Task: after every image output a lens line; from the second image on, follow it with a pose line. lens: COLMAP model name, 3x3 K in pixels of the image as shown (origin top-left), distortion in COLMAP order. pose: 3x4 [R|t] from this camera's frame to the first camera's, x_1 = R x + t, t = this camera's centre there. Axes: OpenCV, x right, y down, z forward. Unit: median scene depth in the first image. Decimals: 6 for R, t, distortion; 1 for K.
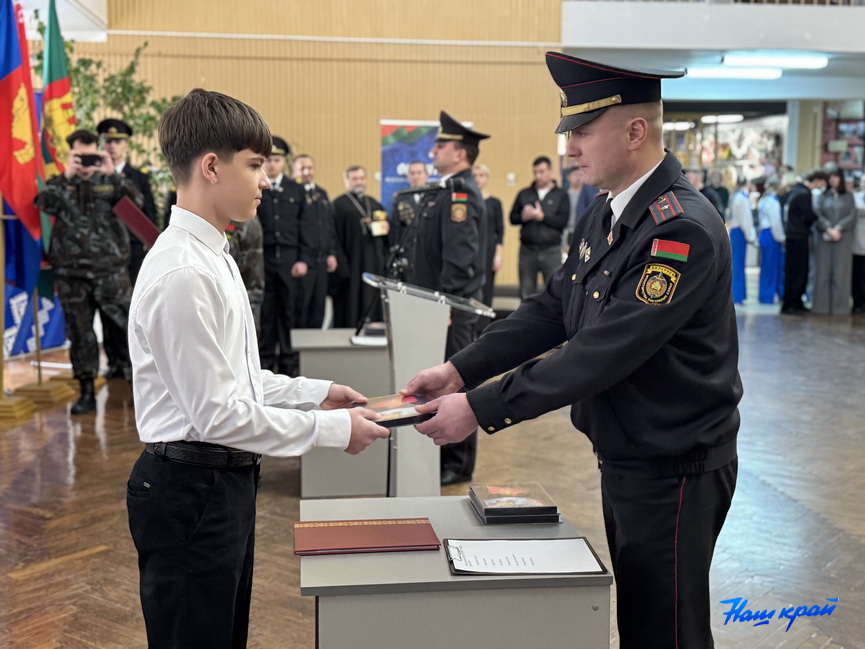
lens RADIAL K [[1138.5, 0, 428.0], [0, 1138.5, 310.2], [0, 0, 1]] dist [0.079406, 0.000000]
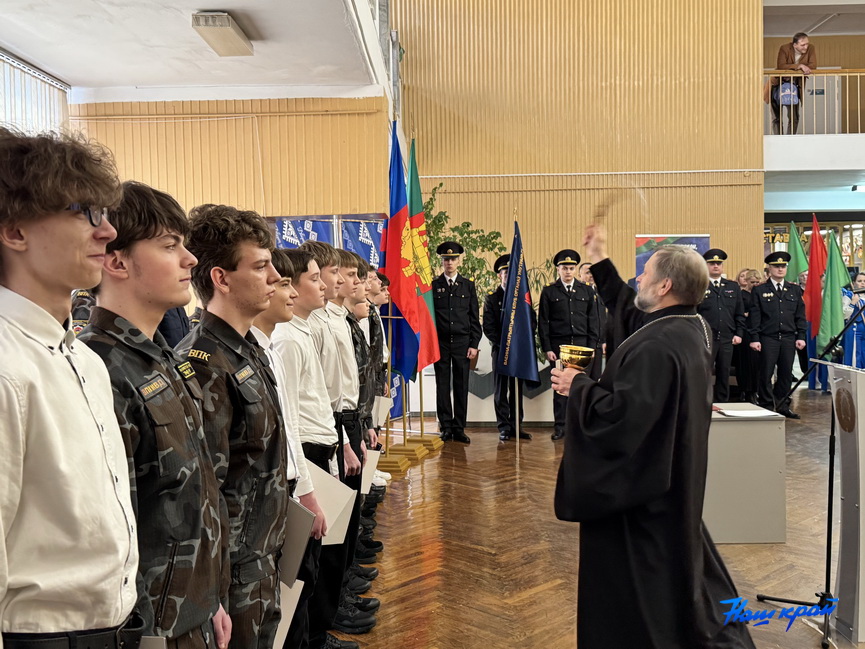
lens RADIAL K [[886.5, 0, 428.7], [0, 886.5, 321.6], [0, 0, 1]] dist [0.025952, 0.000000]
pose [[0.988473, -0.016273, -0.150519, -0.176980], [0.005827, 0.997559, -0.069580, -0.005463], [0.151284, 0.067900, 0.986155, 0.003153]]
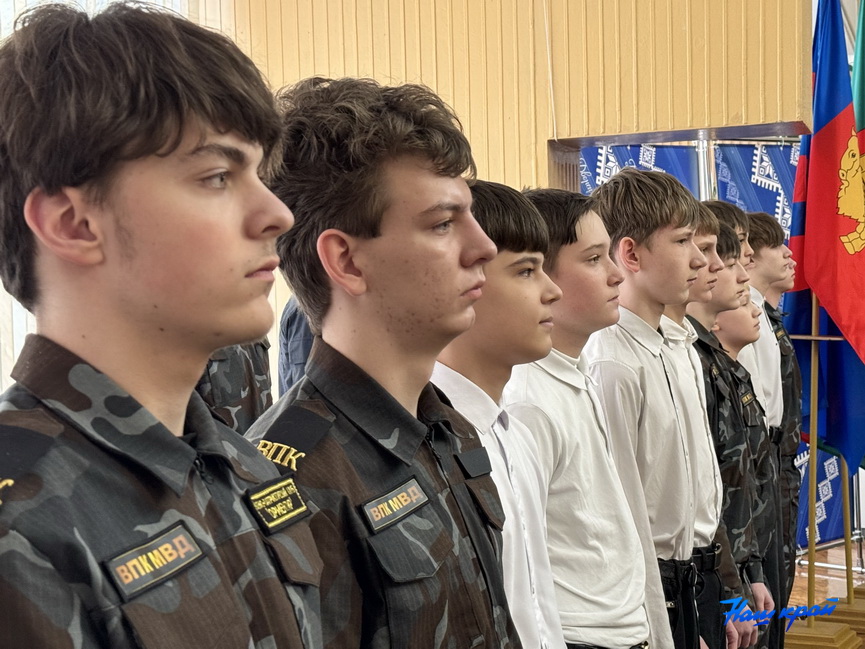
lens RADIAL K [[1654.2, 0, 431.7], [0, 1654.2, 322.9], [0, 0, 1]] dist [0.099658, 0.000000]
pose [[0.910776, -0.022819, -0.412270, -0.186572], [-0.011517, 0.996679, -0.080610, -0.012693], [0.412741, 0.078166, 0.907488, 0.070733]]
